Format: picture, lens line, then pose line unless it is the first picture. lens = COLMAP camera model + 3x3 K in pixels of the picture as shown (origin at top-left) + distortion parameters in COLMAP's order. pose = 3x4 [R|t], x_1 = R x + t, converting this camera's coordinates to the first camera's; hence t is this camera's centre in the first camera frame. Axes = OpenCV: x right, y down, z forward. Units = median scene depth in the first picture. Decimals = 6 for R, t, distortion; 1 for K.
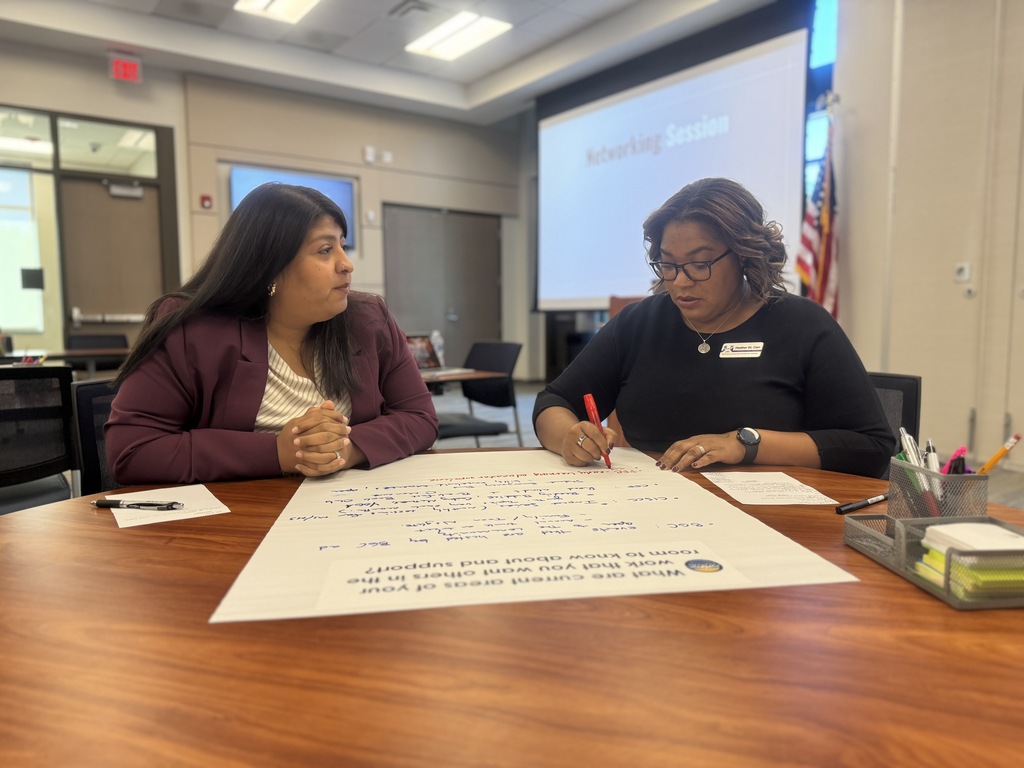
lens RADIAL K [[718.1, 0, 512.0], [0, 718.1, 384.0], [0, 0, 1]] dist [0.003138, -0.009766]
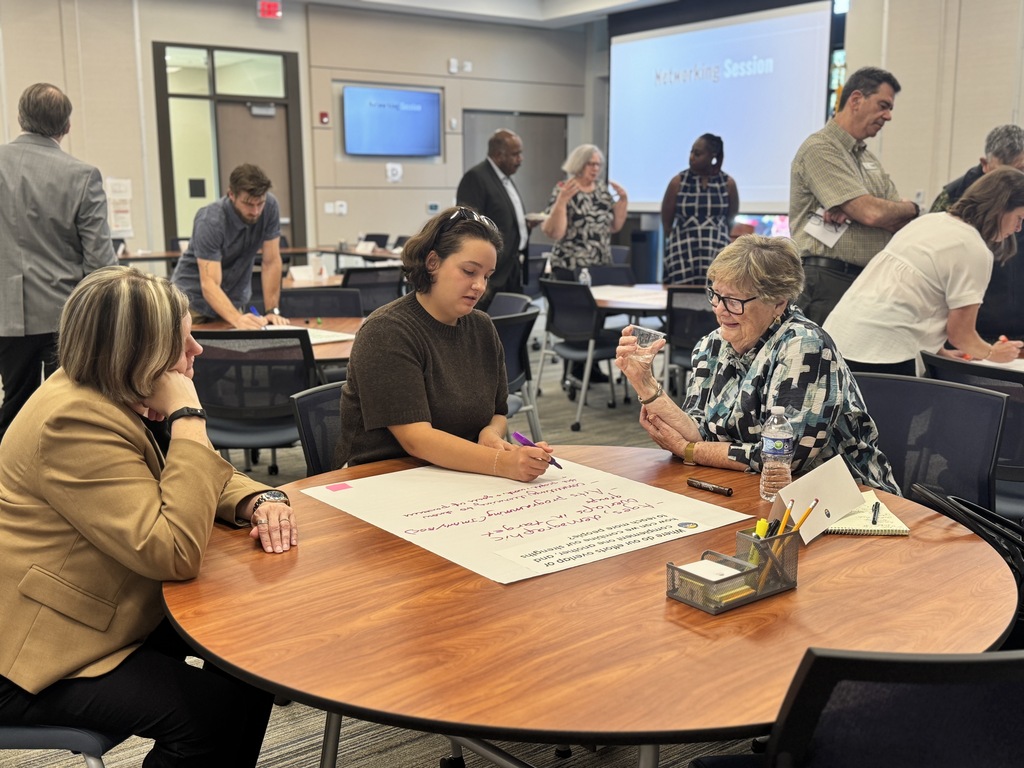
lens RADIAL K [[997.7, 0, 512.0], [0, 997.7, 384.0], [0, 0, 1]] dist [0.160803, -0.405565]
pose [[0.999923, 0.002864, -0.012070, -0.112494], [-0.001703, 0.995468, 0.095077, 0.018481], [0.012288, -0.095049, 0.995397, -0.707336]]
